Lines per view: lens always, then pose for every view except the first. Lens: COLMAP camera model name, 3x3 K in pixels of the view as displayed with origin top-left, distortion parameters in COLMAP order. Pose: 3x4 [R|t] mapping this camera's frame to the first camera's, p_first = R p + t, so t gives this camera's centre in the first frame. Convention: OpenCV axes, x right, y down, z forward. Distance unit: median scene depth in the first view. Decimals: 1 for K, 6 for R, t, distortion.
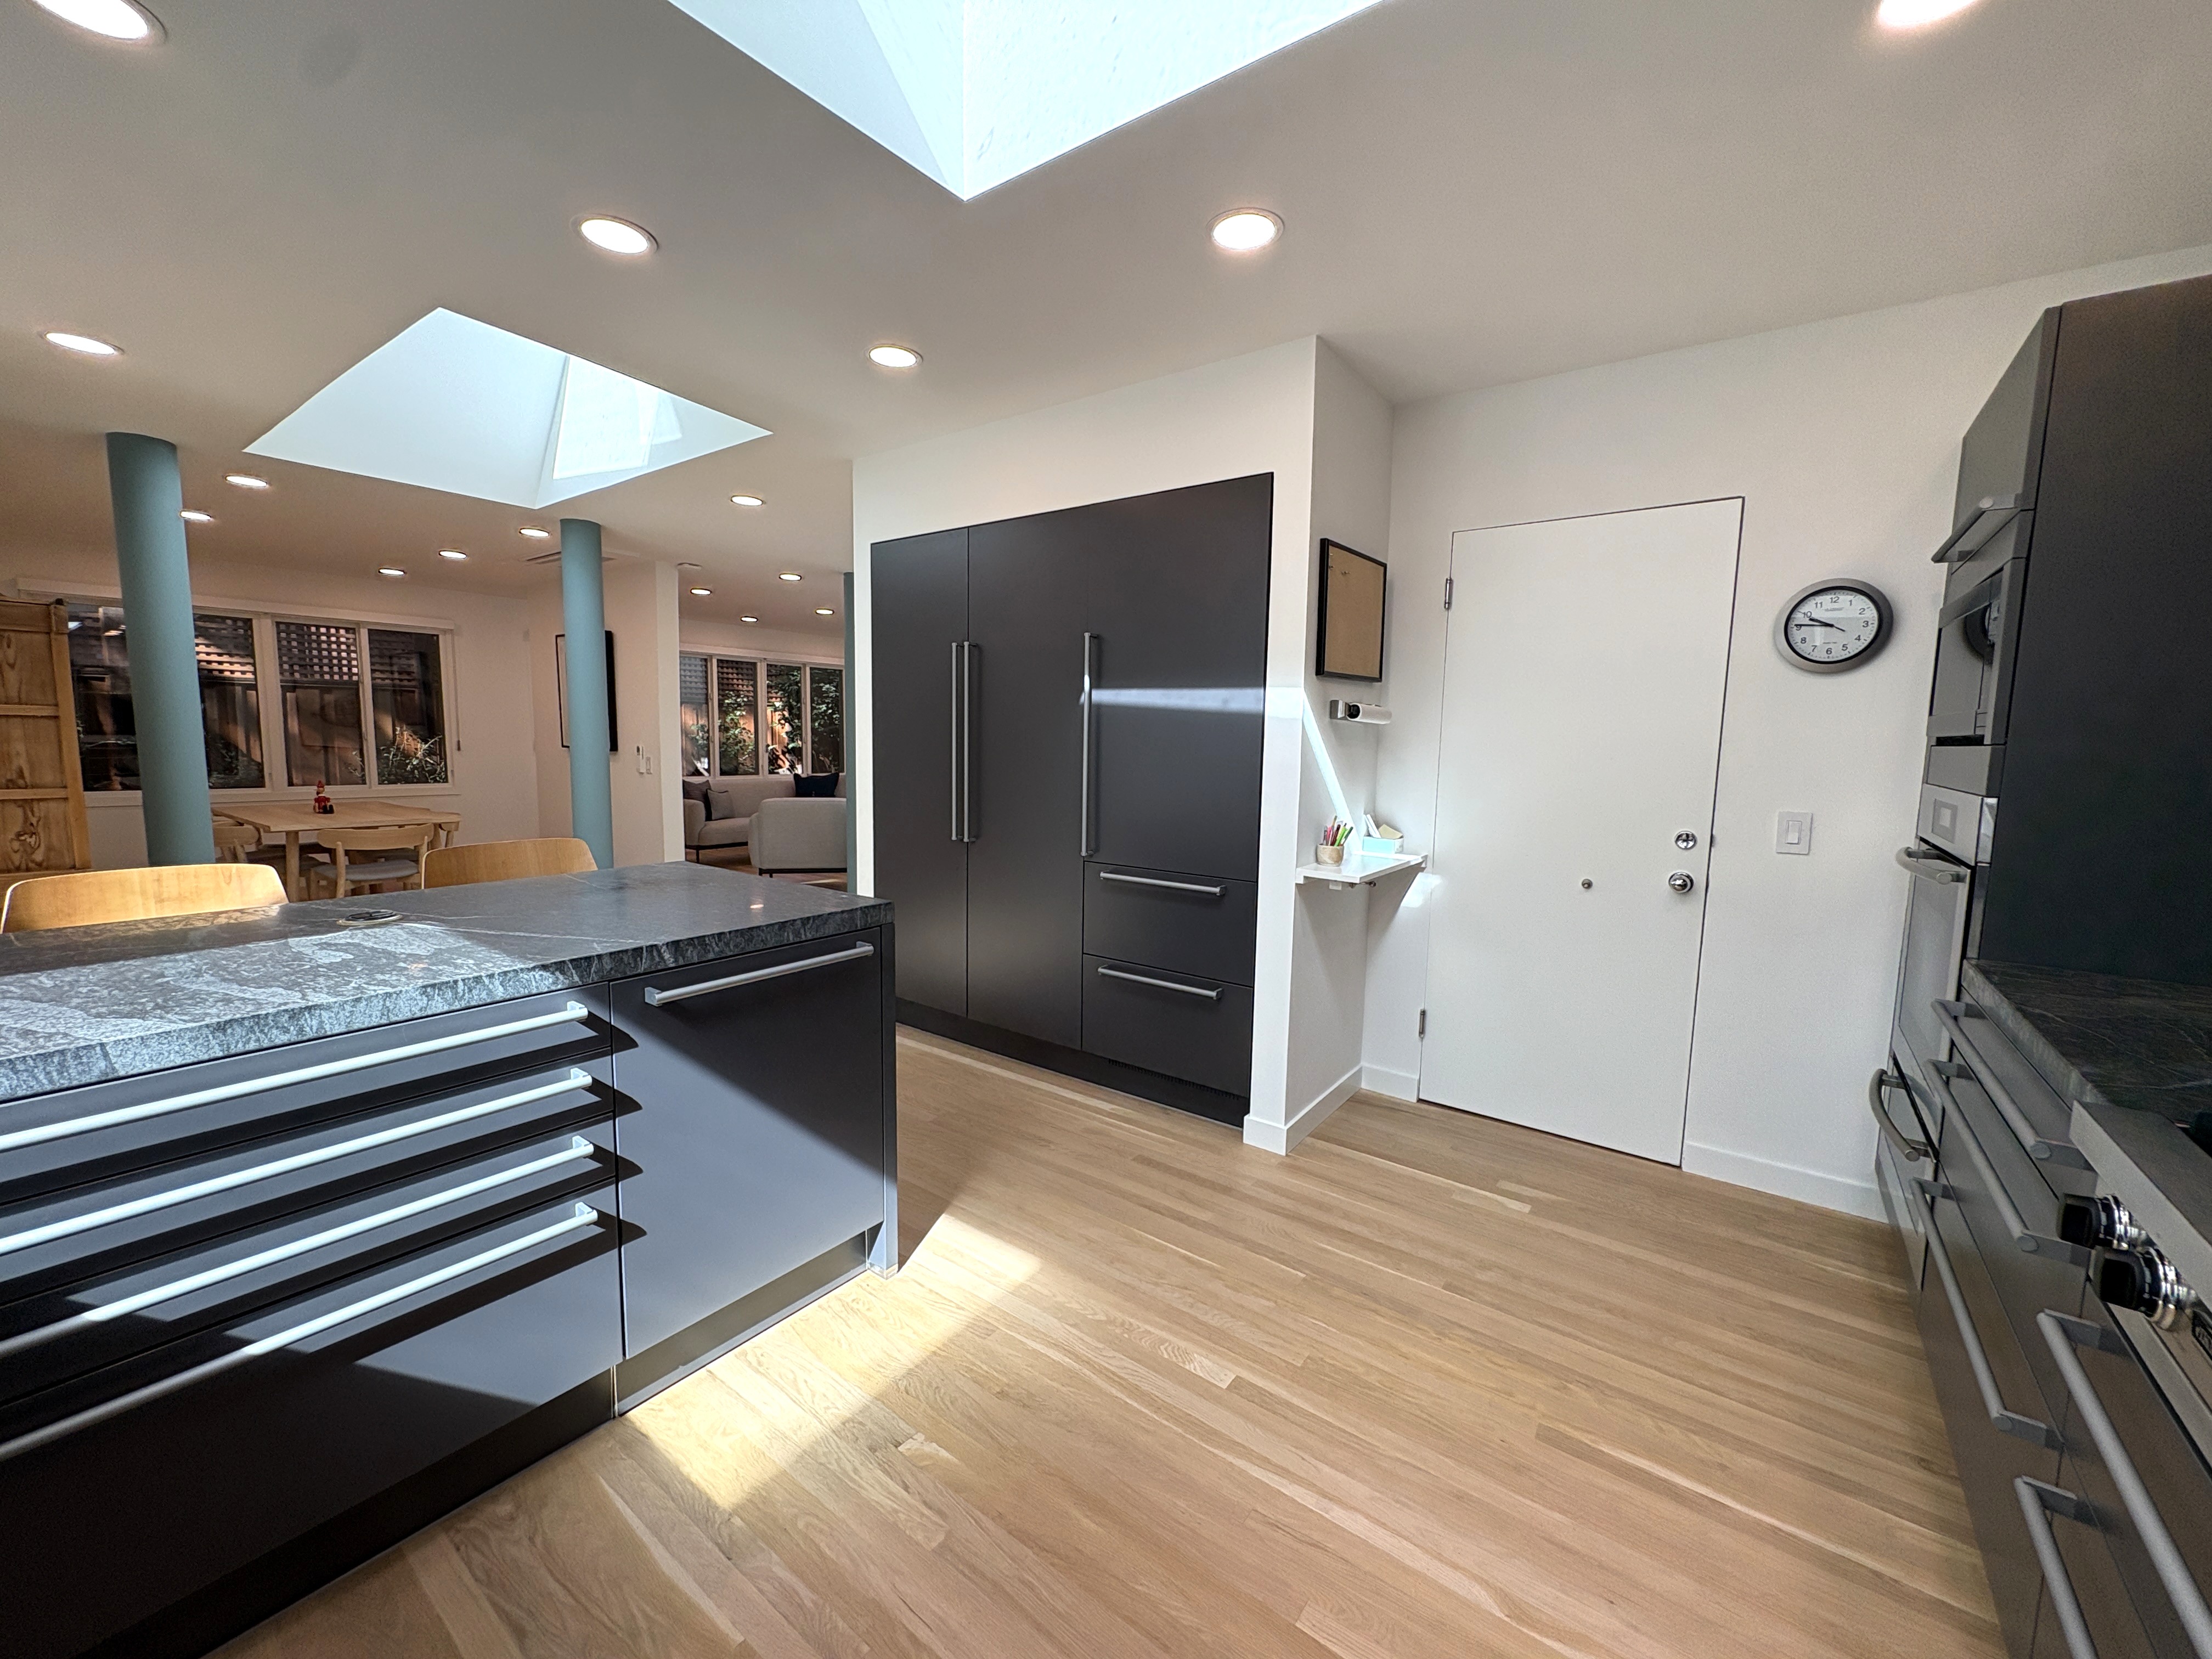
lens RADIAL K [[885.5, 0, 1111.1], [0, 885.5, 831.1], [0, 0, 1]] dist [0.000077, -0.000005]
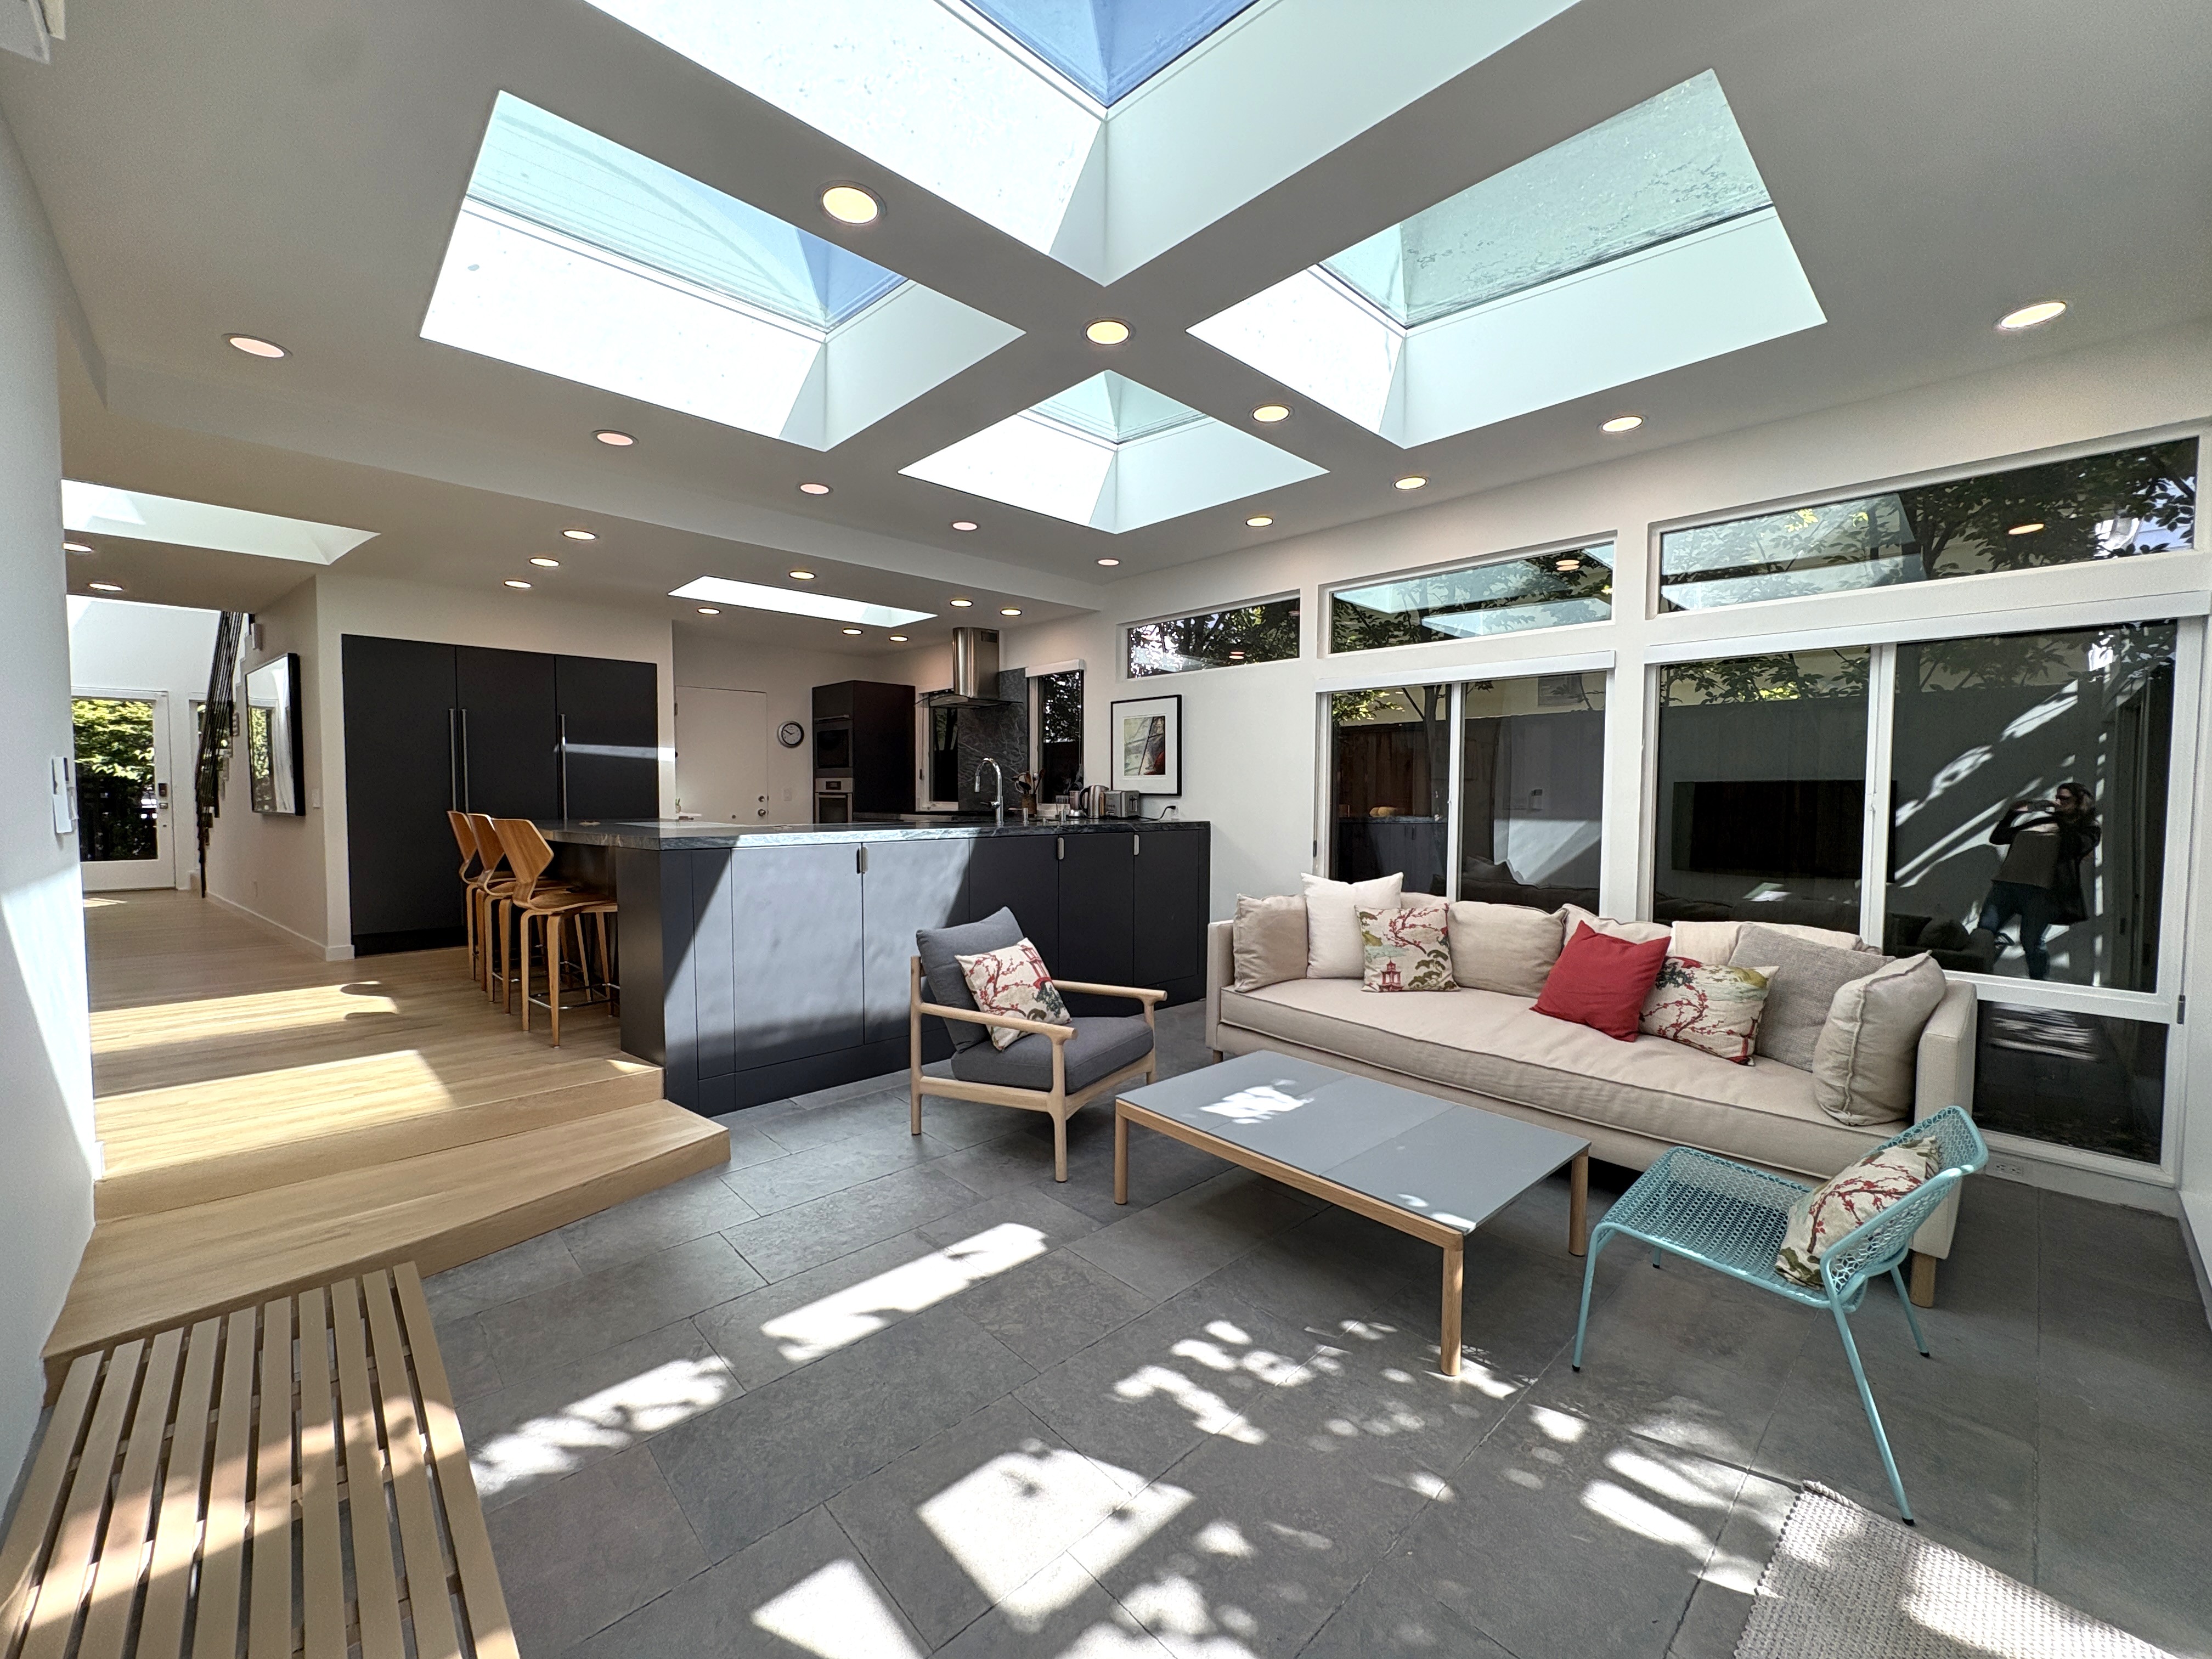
lens RADIAL K [[883.8, 0, 1111.8], [0, 883.8, 865.0], [0, 0, 1]] dist [-0.000780, 0.000001]
pose [[0.173400, -0.107076, 0.979013, -2.431826], [0.110281, 0.989931, 0.088737, 0.107977], [-0.978658, 0.092579, 0.183463, -0.827384]]
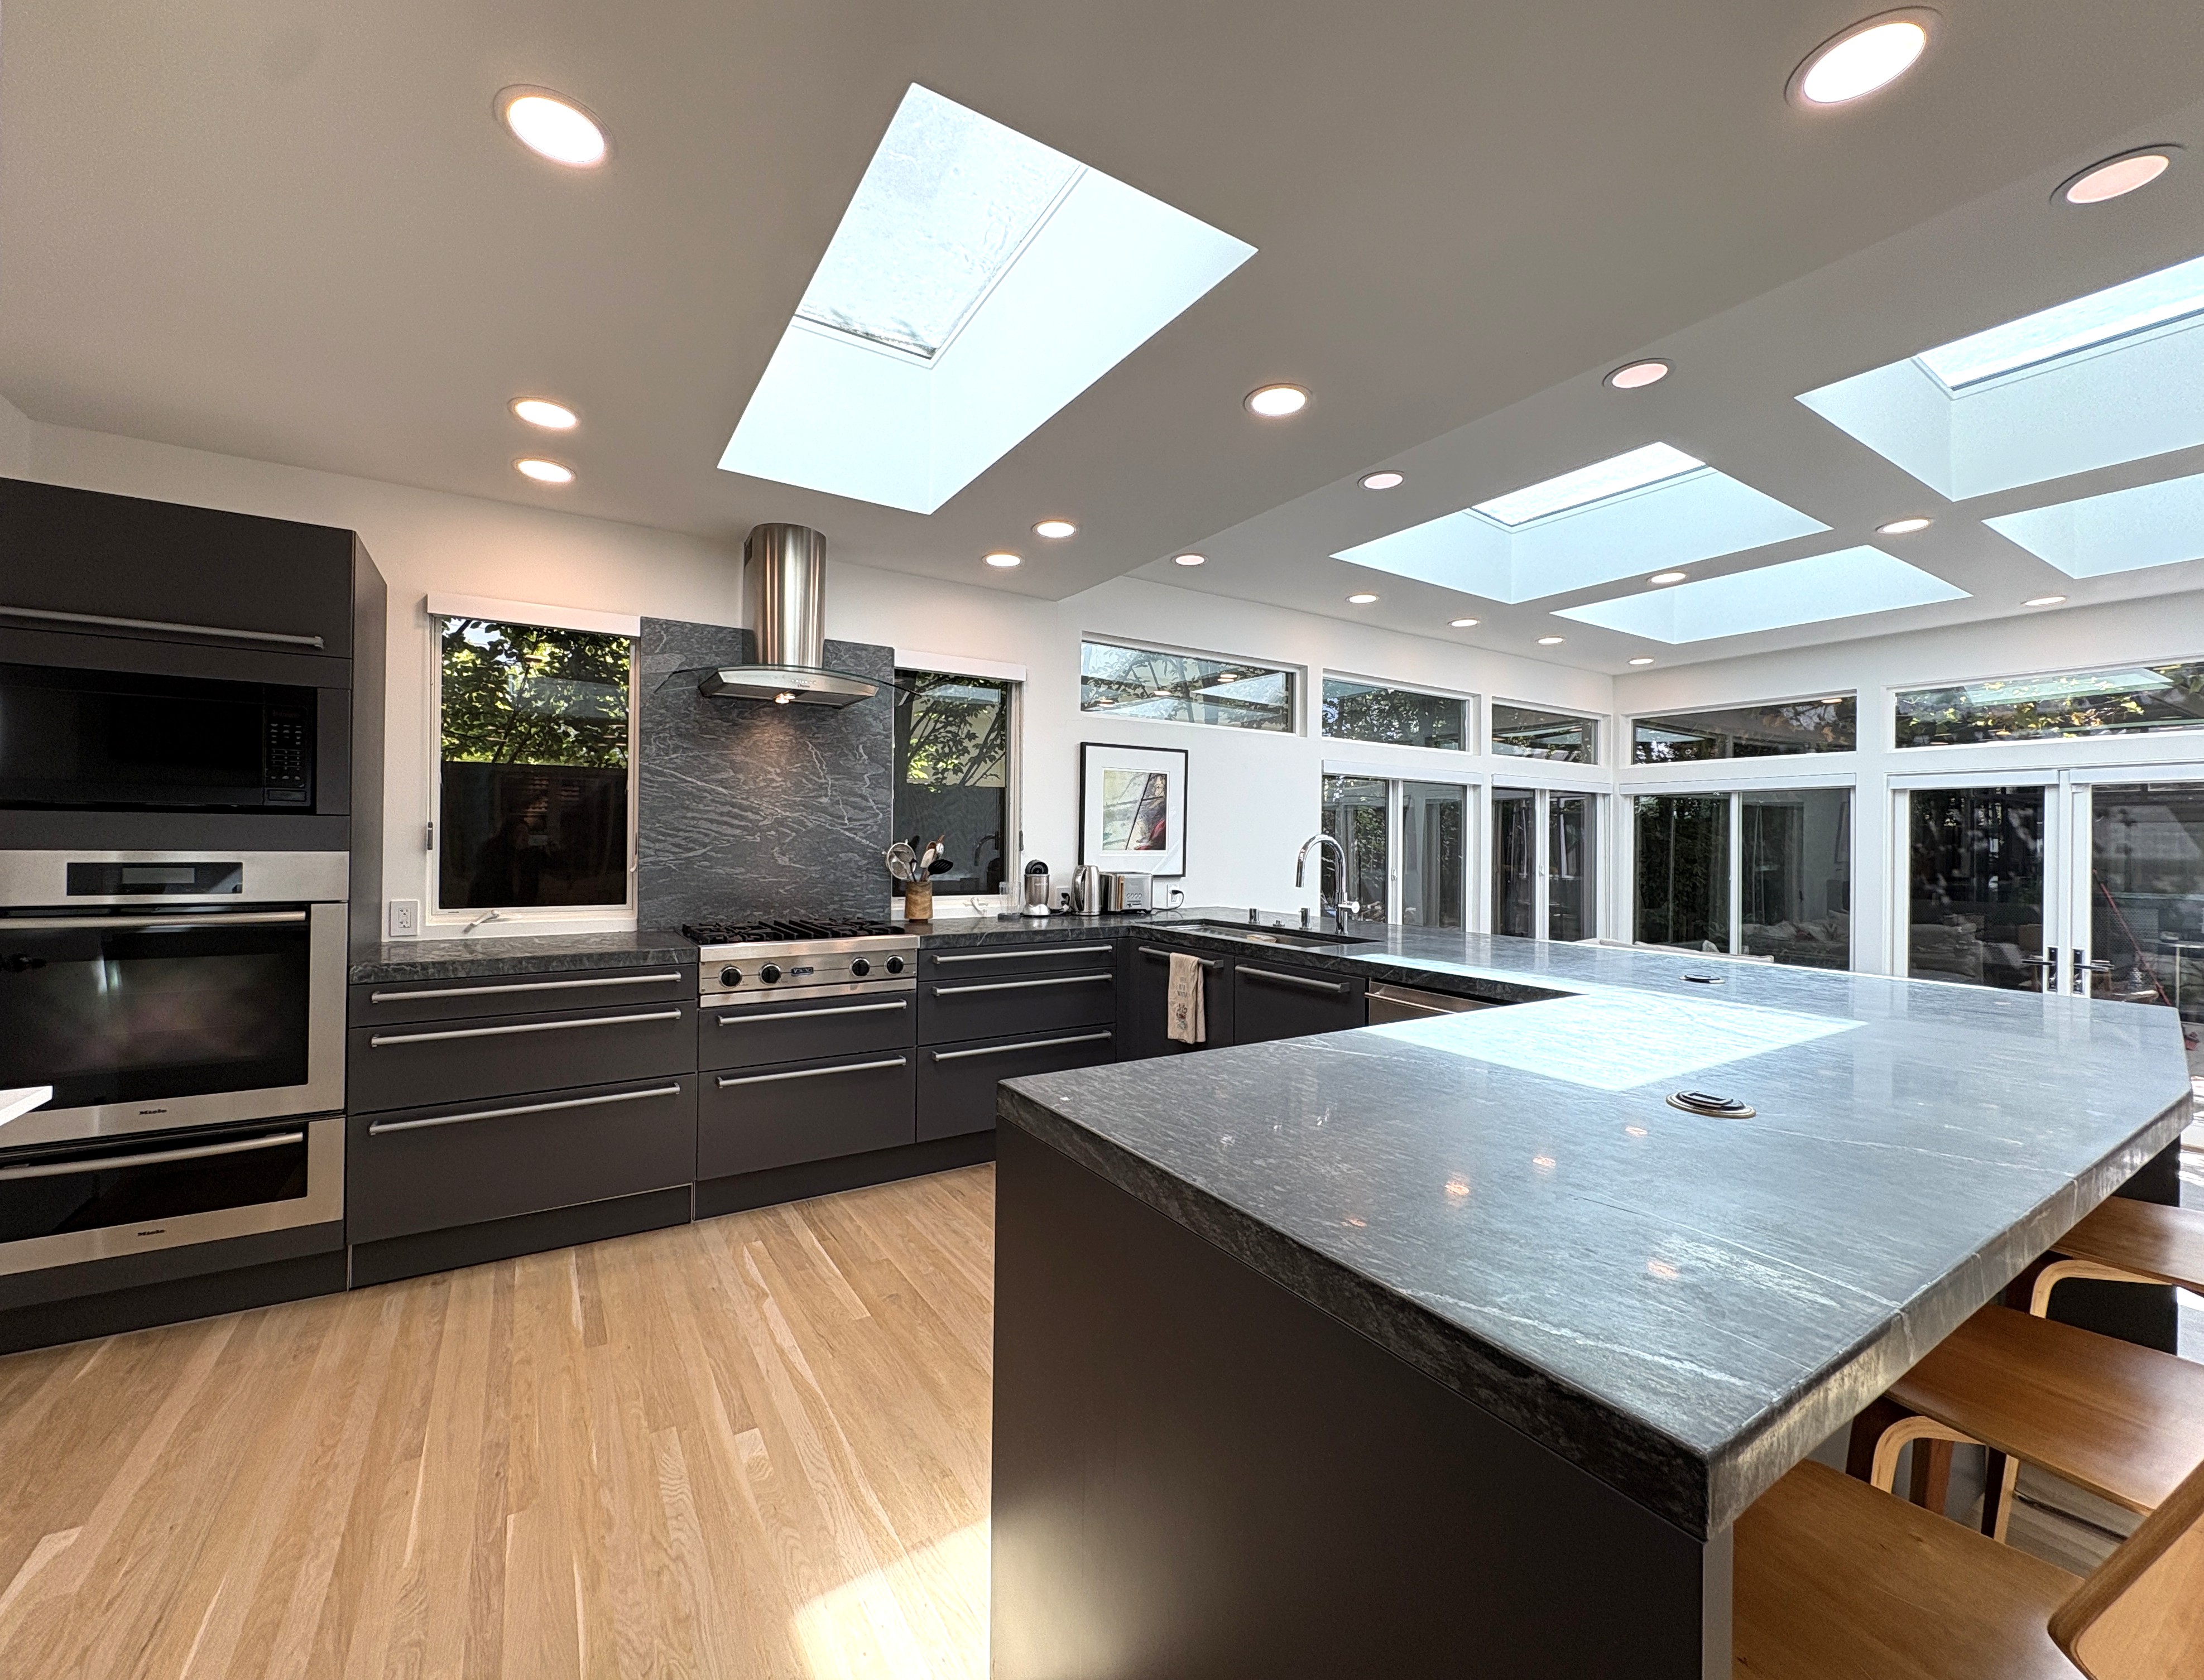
lens RADIAL K [[898.1, 0, 1084.8], [0, 898.1, 838.6], [0, 0, 1]] dist [-0.000260, 0.000028]
pose [[-0.928305, -0.032502, 0.370397, -0.460662], [0.008160, 0.994151, 0.107688, -0.143839], [-0.371731, 0.102990, -0.922610, 1.332288]]
